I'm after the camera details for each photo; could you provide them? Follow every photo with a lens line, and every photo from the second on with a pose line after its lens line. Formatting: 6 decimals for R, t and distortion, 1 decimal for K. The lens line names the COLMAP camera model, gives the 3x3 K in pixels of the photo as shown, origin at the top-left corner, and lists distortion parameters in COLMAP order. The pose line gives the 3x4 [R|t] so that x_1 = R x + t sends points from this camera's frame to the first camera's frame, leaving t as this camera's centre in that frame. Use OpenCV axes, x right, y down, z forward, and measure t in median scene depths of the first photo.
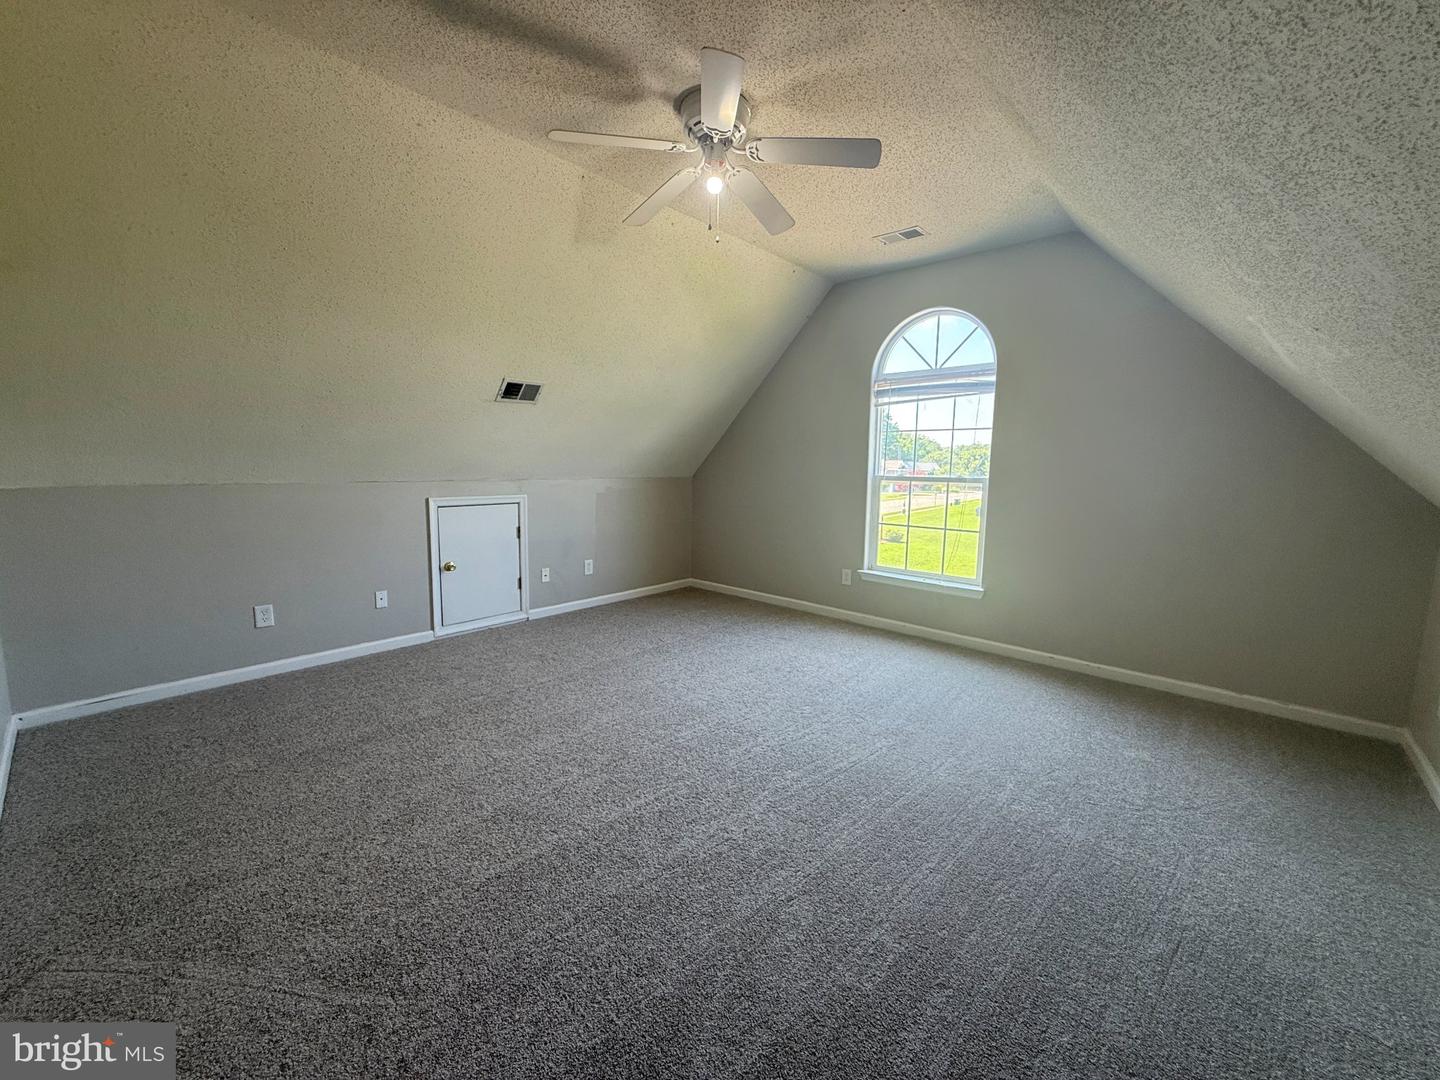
lens RADIAL K [[576.3, 0, 718.6], [0, 576.3, 538.3], [0, 0, 1]] dist [0.000635, -0.000224]
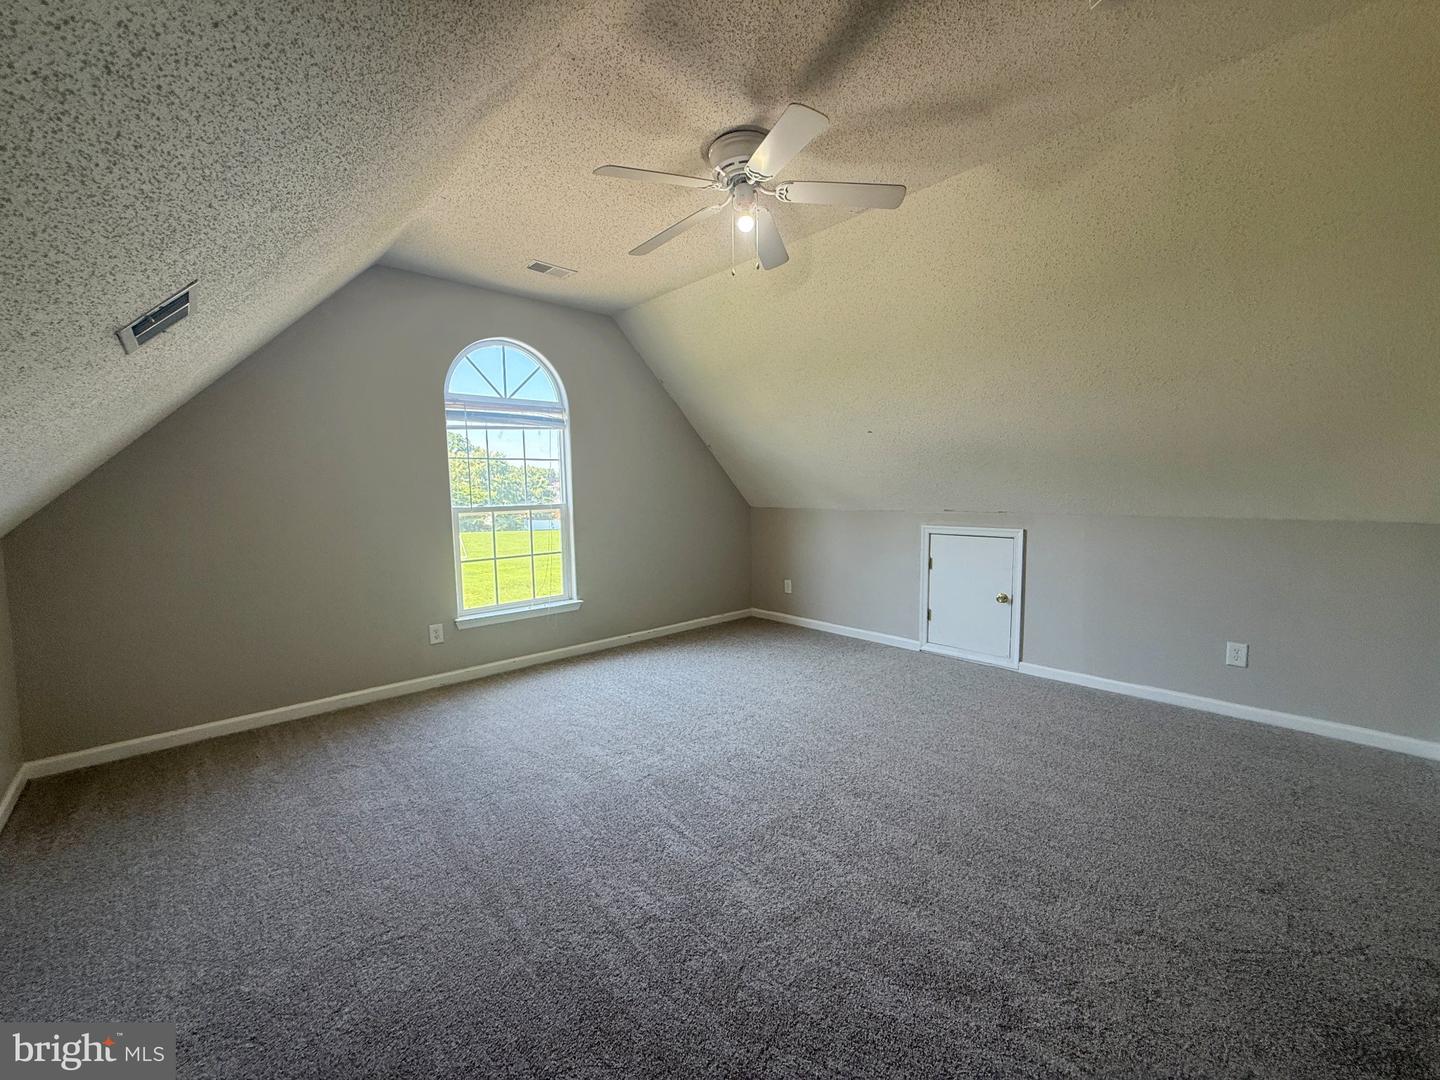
lens RADIAL K [[576.3, 0, 718.6], [0, 576.3, 538.3], [0, 0, 1]] dist [0.000635, -0.000224]
pose [[0.089198, -0.102305, 0.990746, -0.615176], [0.148208, 0.985000, 0.088368, -0.090148], [-0.984925, 0.138954, 0.103022, 0.578016]]
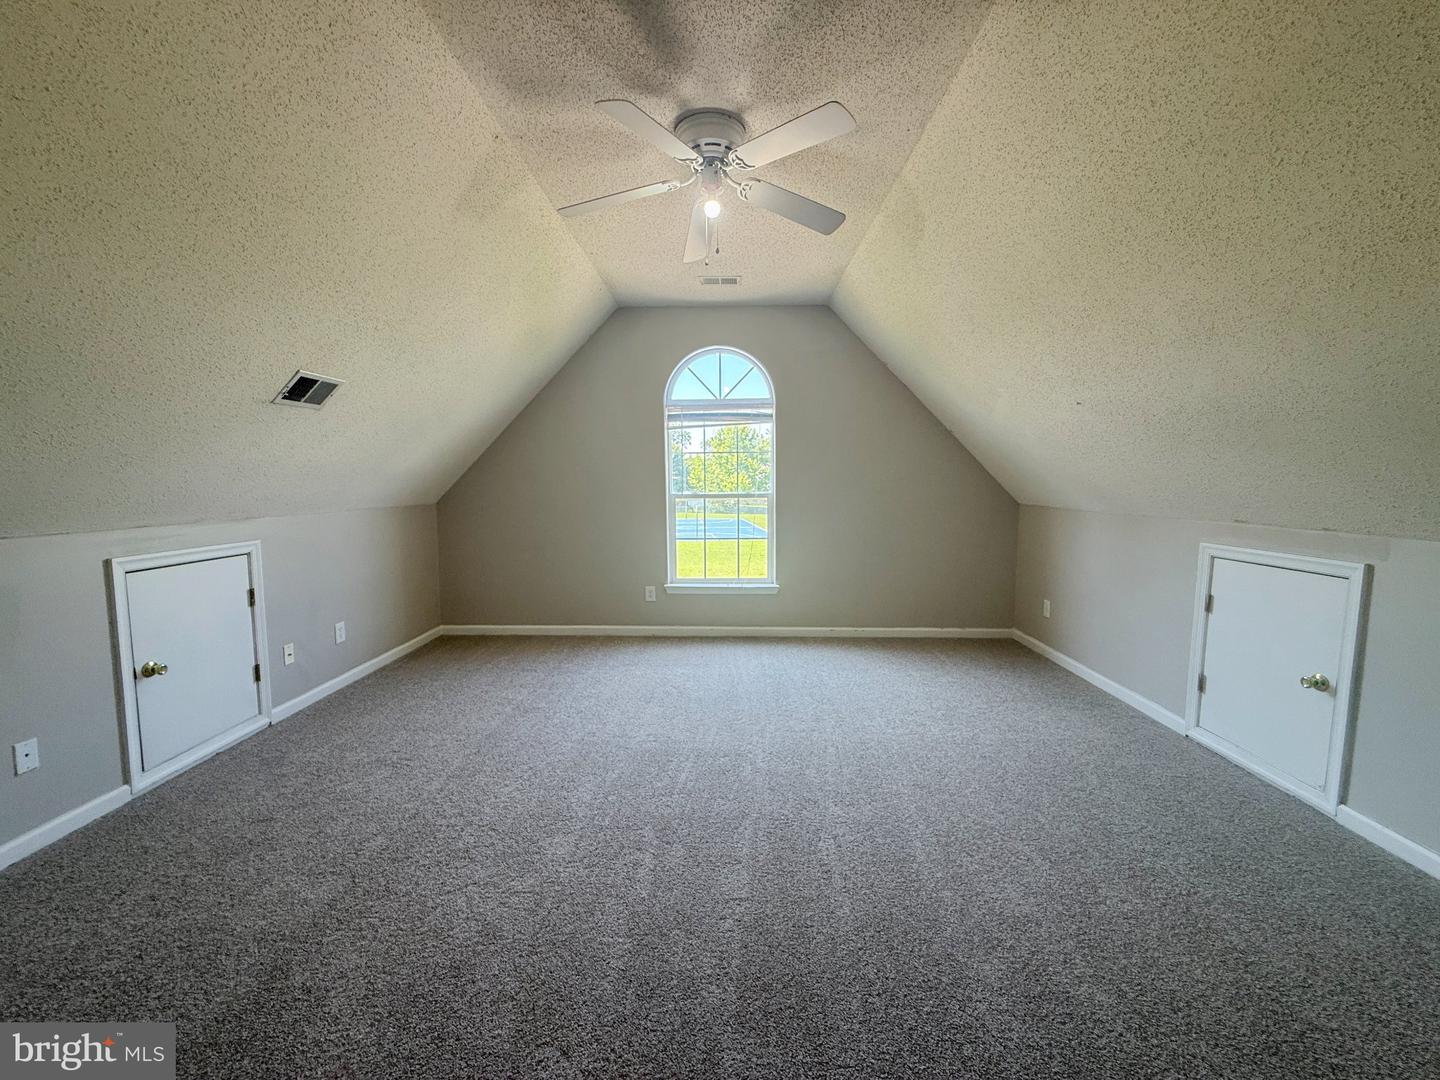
lens RADIAL K [[576.3, 0, 718.6], [0, 576.3, 538.3], [0, 0, 1]] dist [0.000635, -0.000224]
pose [[0.759753, -0.083332, 0.644850, -0.389545], [0.101755, 0.994772, 0.008665, -0.031426], [-0.642200, 0.059033, 0.764260, 0.151477]]
